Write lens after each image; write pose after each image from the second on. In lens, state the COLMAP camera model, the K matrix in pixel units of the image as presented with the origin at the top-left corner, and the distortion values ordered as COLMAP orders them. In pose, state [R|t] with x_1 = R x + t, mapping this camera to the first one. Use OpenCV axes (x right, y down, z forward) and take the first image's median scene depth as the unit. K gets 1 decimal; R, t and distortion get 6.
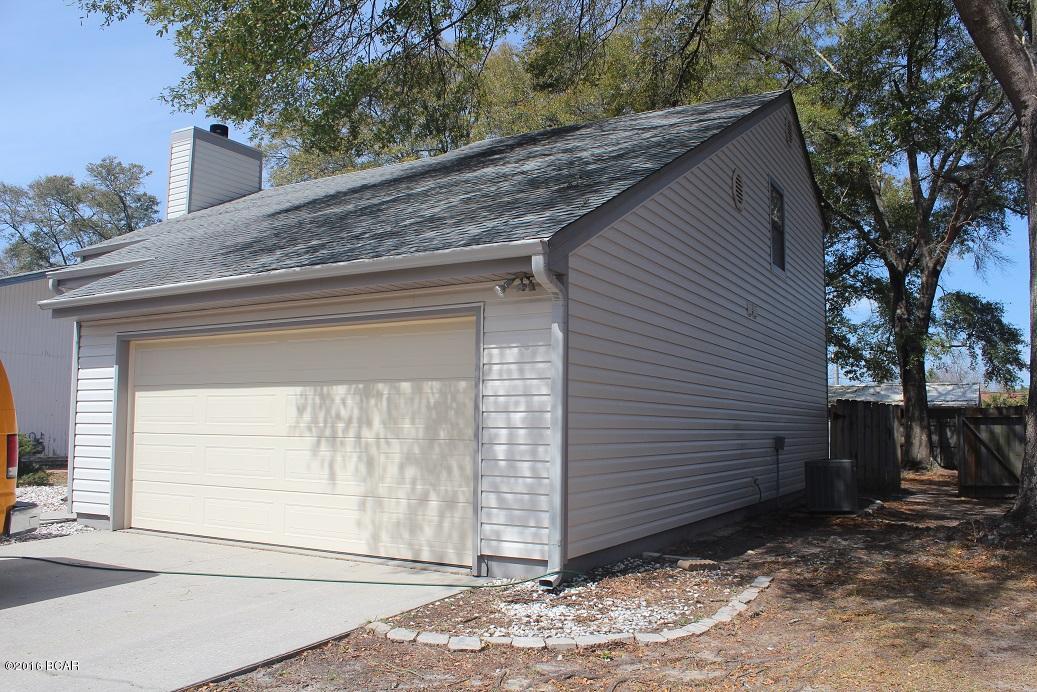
lens RADIAL K [[850.8, 0, 521.3], [0, 850.8, 345.3], [0, 0, 1]] dist [-0.150634, 0.106231]
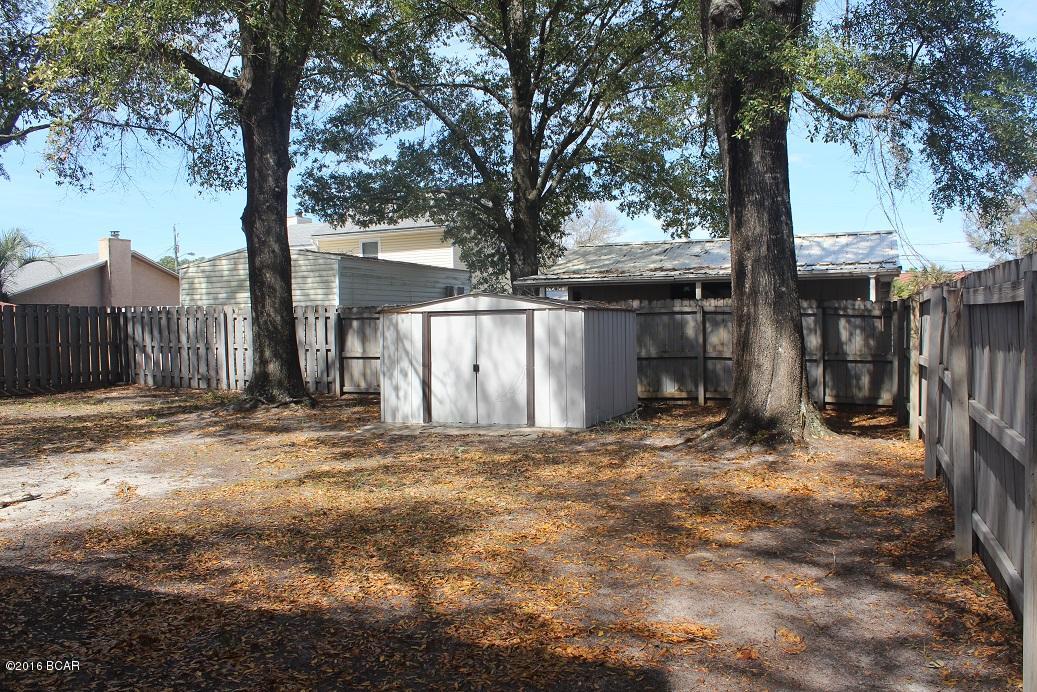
lens RADIAL K [[850.8, 0, 523.9], [0, 850.8, 346.5], [0, 0, 1]] dist [-0.150634, 0.106231]
pose [[0.991215, -0.033755, 0.127882, 0.277643], [0.017773, 0.992109, 0.124110, 0.053517], [-0.131062, -0.120747, 0.983993, 0.553914]]
